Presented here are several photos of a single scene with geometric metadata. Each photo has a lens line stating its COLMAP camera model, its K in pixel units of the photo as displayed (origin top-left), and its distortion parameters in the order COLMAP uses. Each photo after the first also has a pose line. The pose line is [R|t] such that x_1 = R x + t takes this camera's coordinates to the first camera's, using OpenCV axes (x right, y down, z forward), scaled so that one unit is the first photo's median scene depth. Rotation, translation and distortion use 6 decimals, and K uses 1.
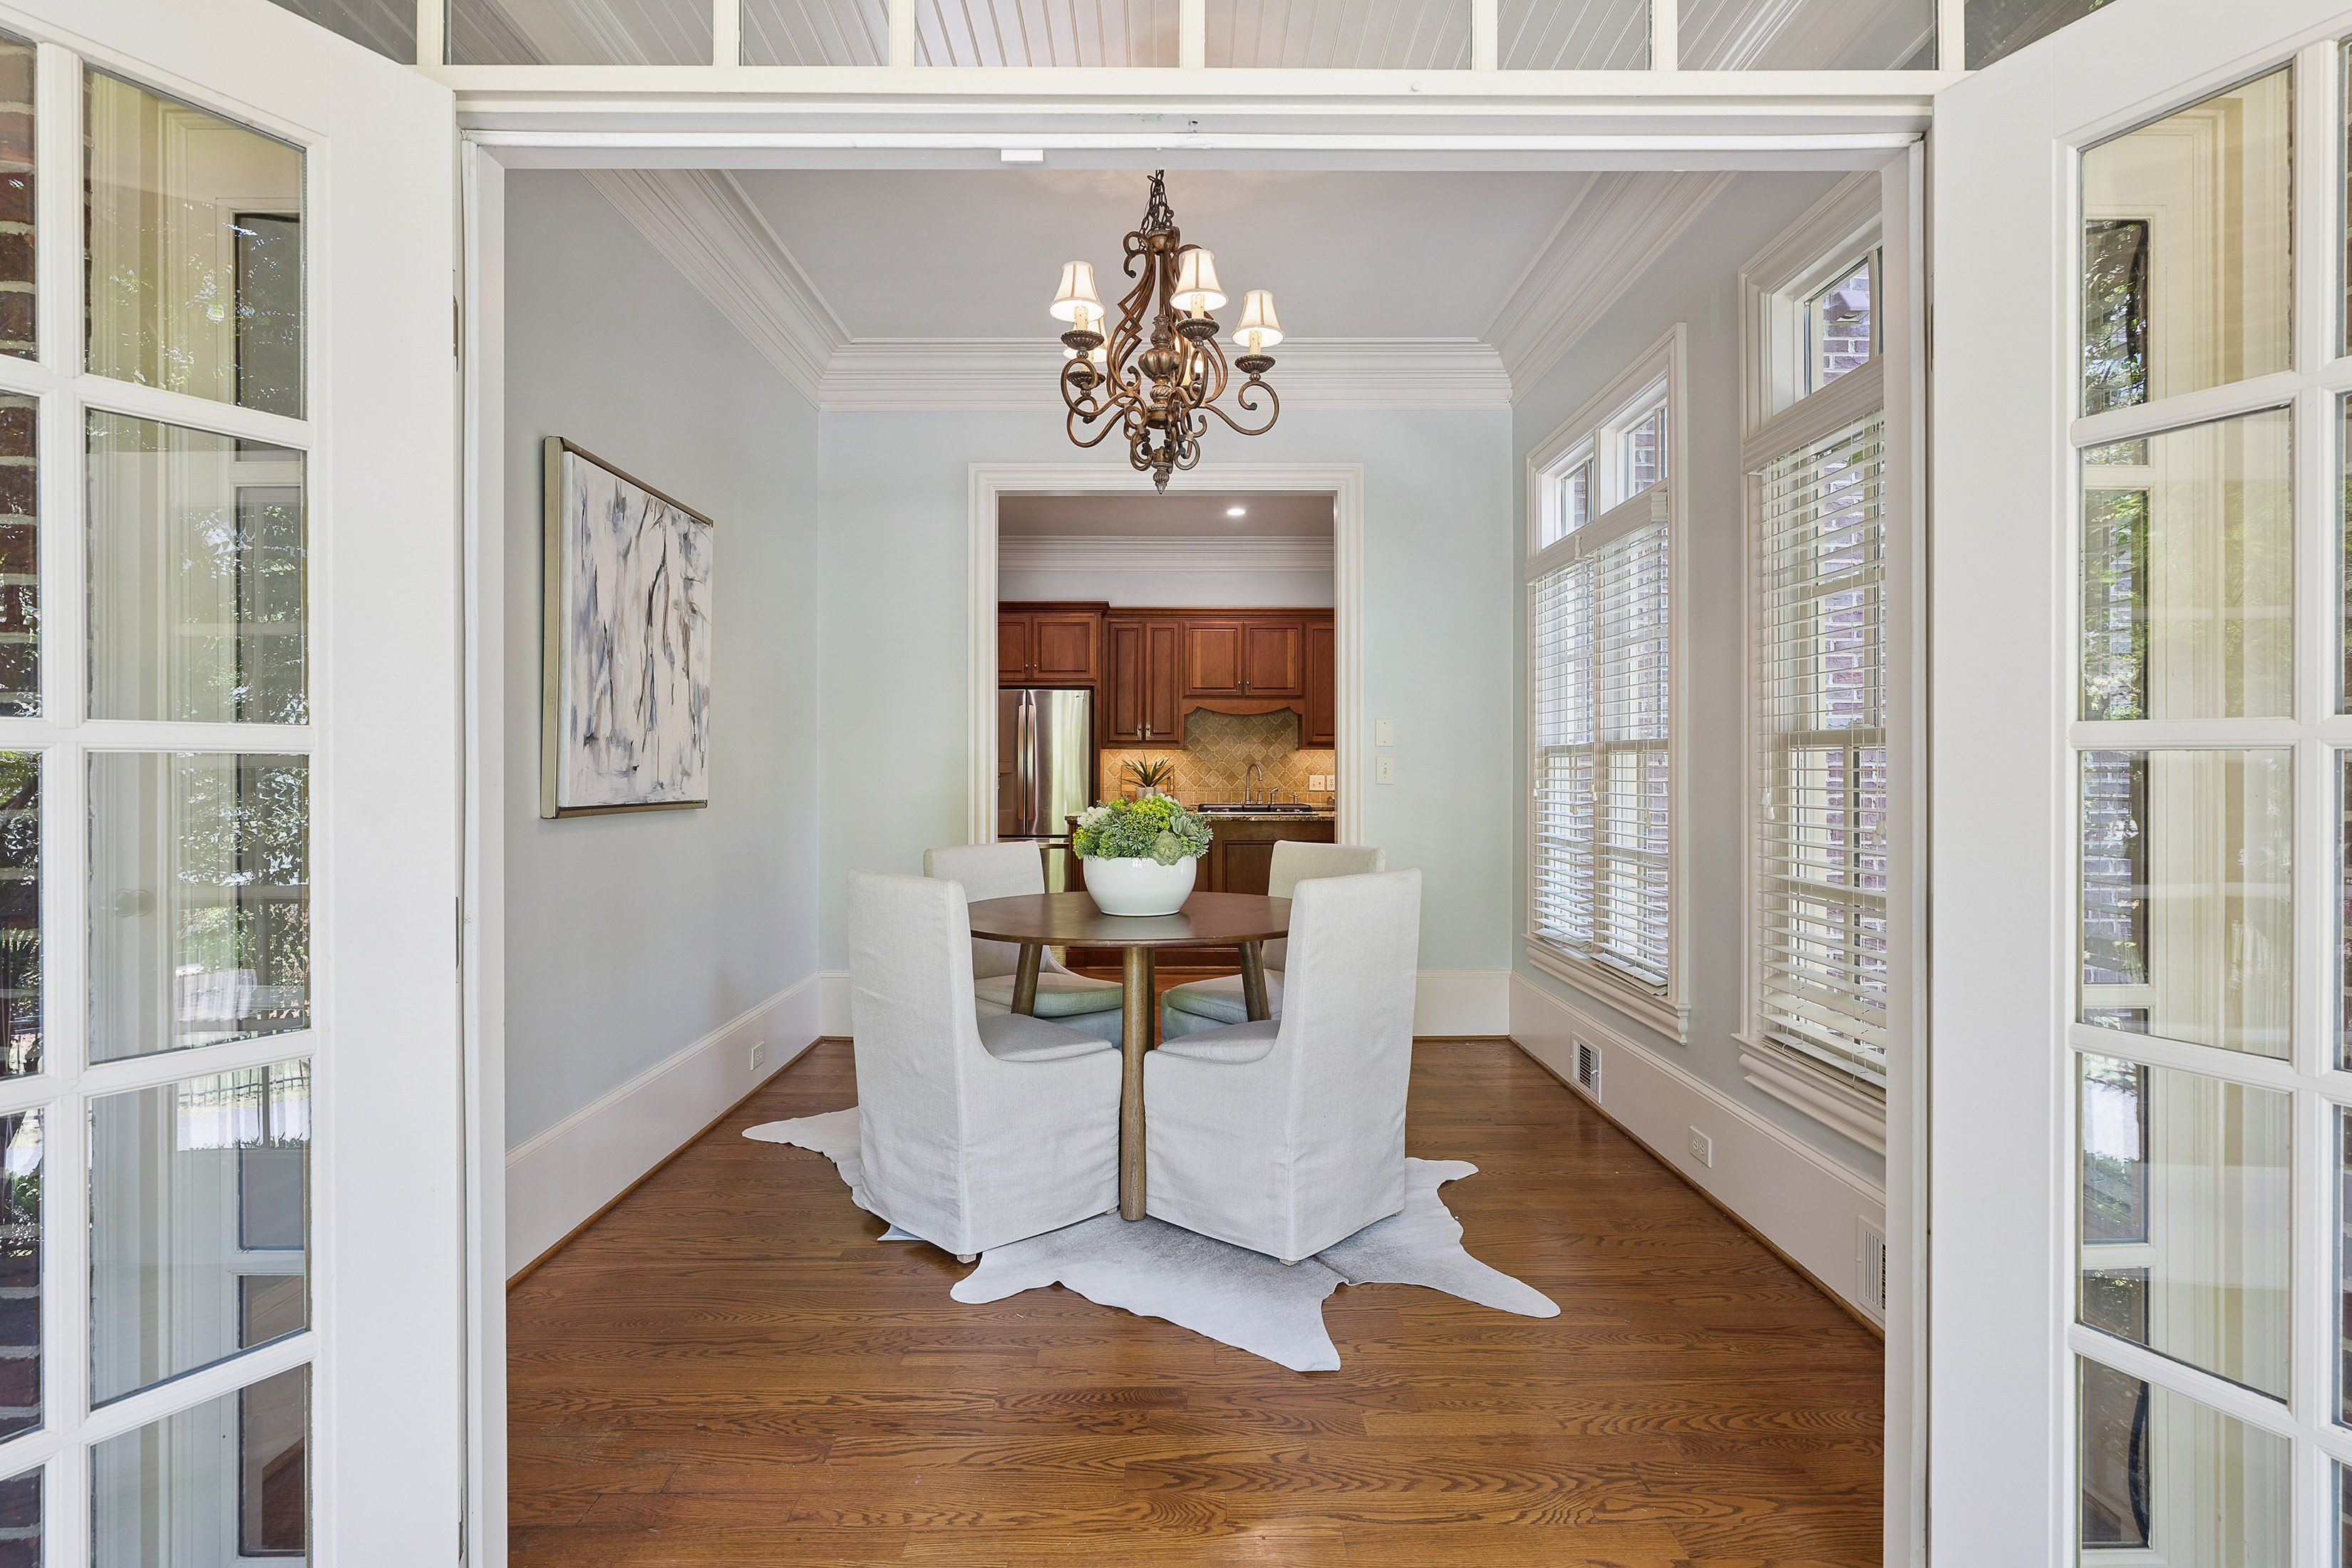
lens RADIAL K [[1226.0, 0, 1177.8], [0, 1226.0, 774.9], [0, 0, 1]] dist [0.000826, 0.000135]
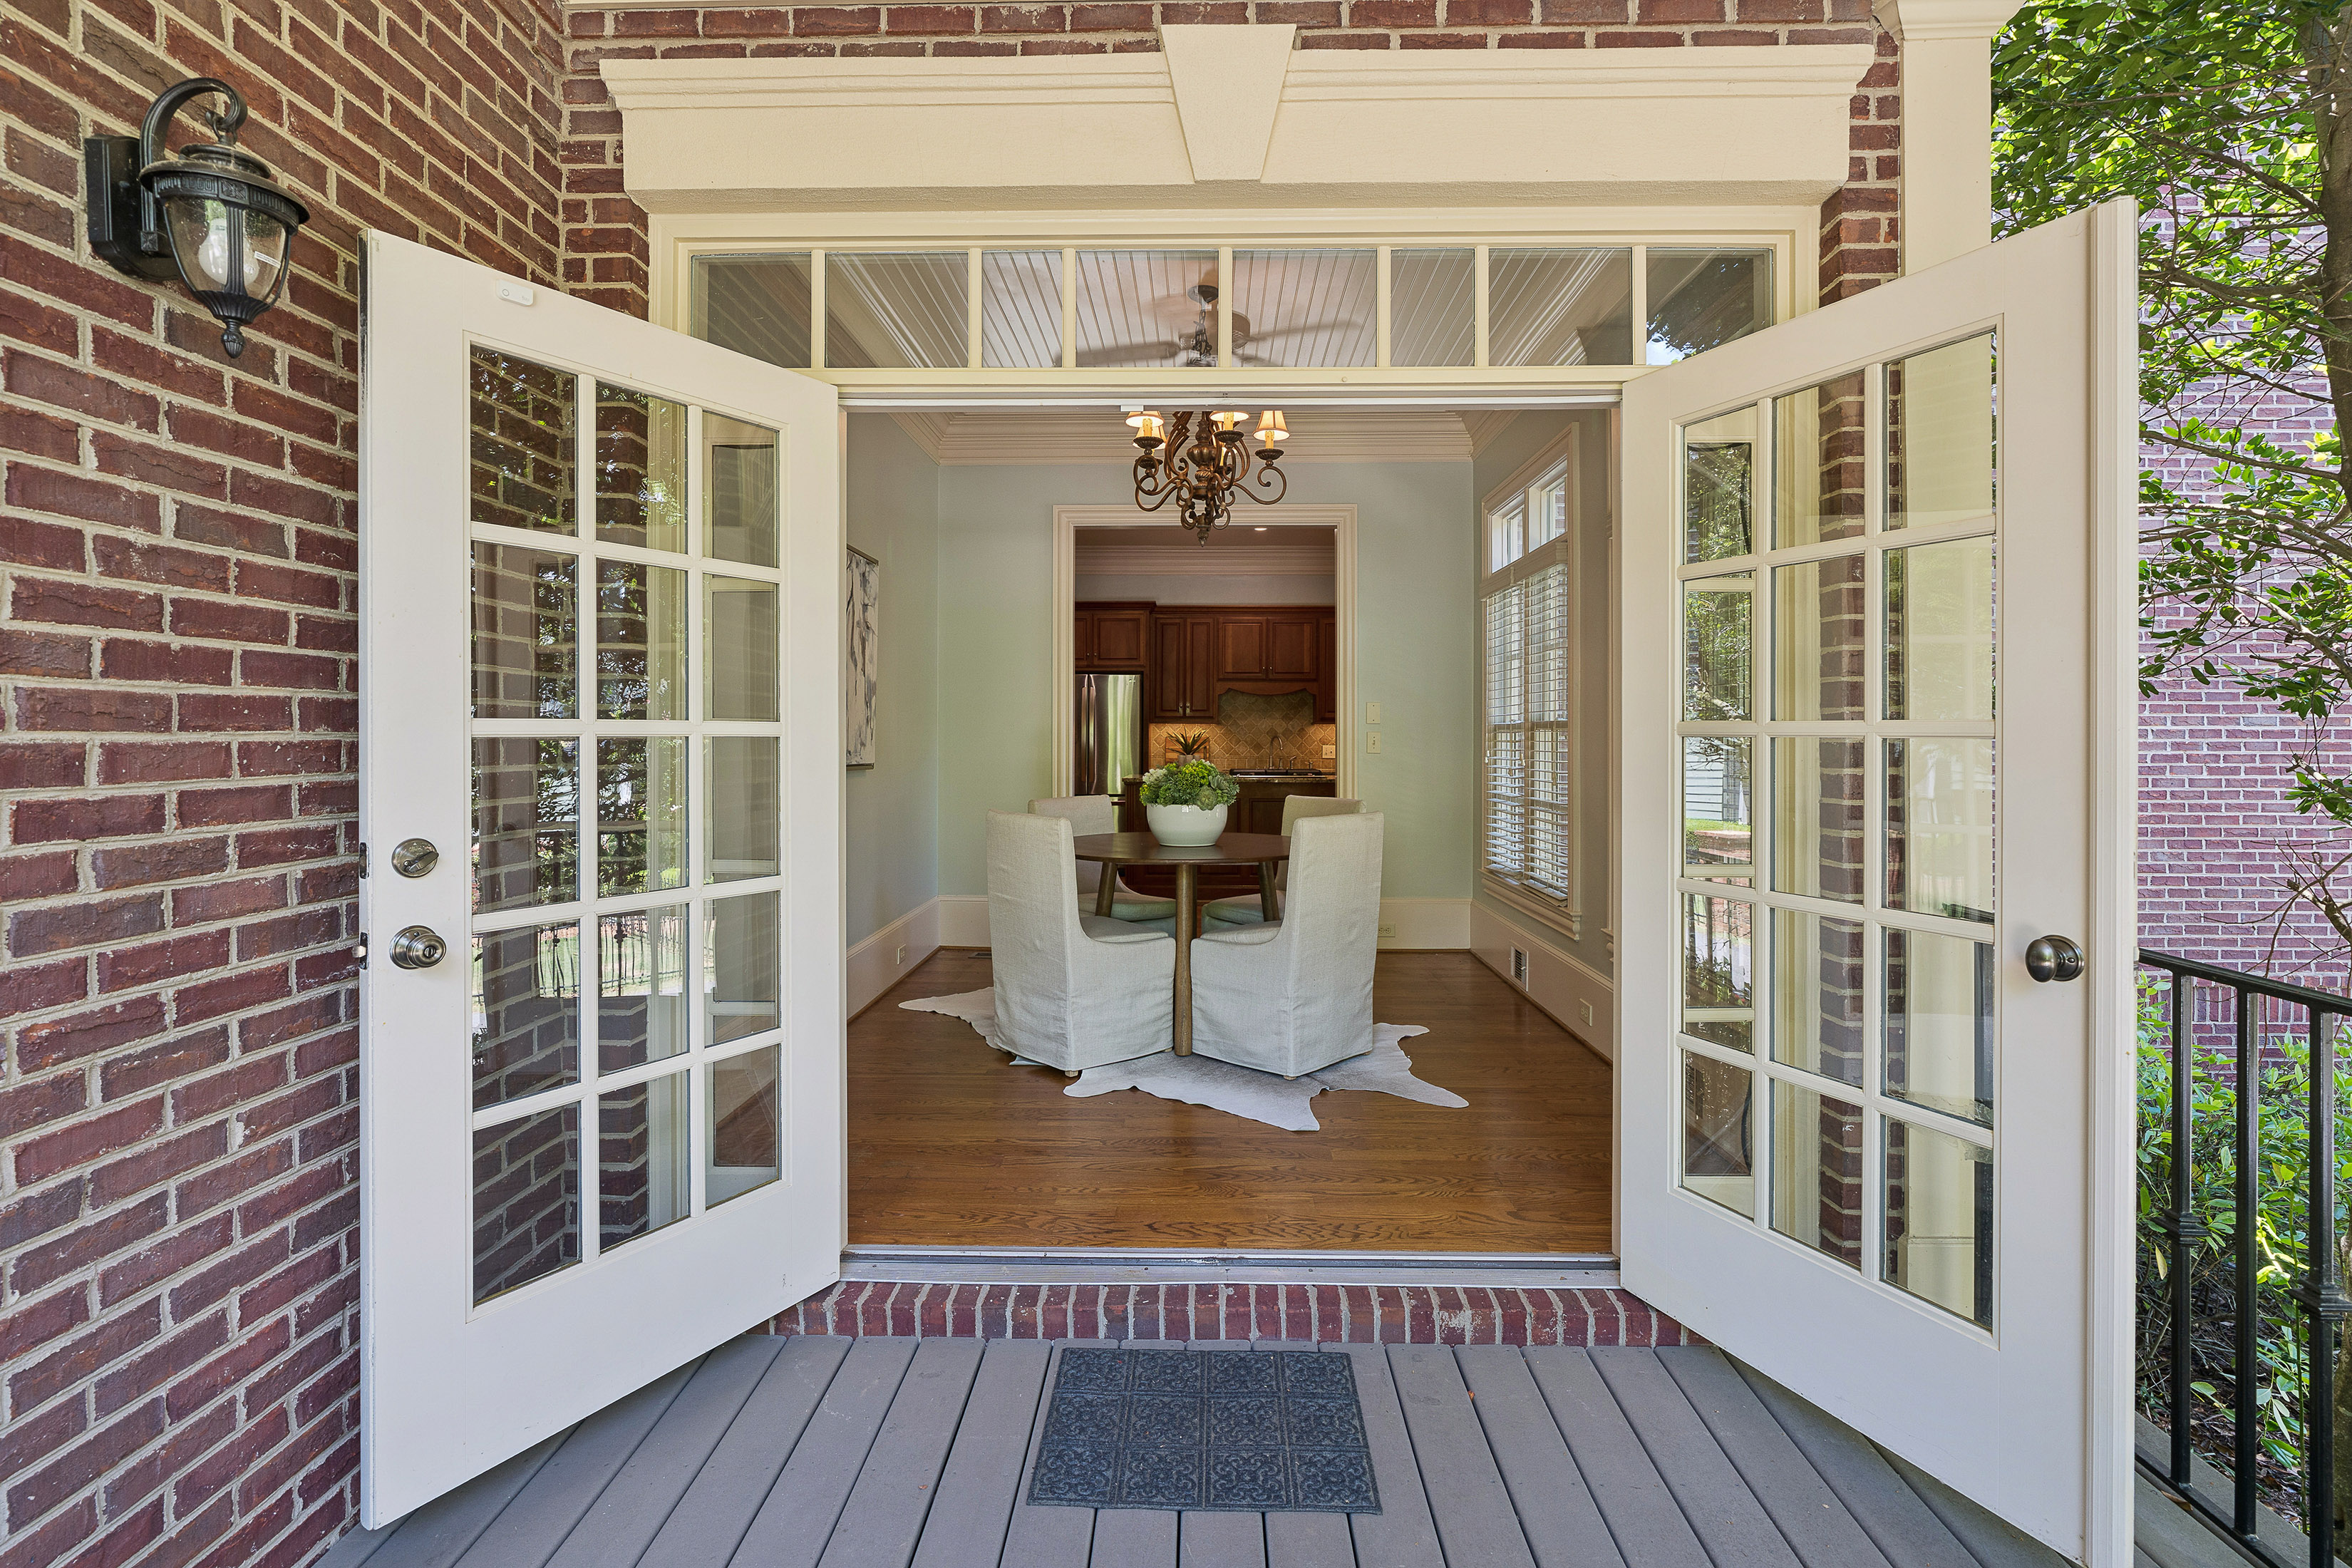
lens RADIAL K [[1061.6, 0, 1193.9], [0, 1061.6, 674.7], [0, 0, 1]] dist [-0.005733, 0.002259]
pose [[0.999849, 0.001711, -0.017274, -0.002500], [-0.002840, 0.997846, -0.065533, -0.002027], [0.017125, 0.065573, 0.997701, -0.213767]]
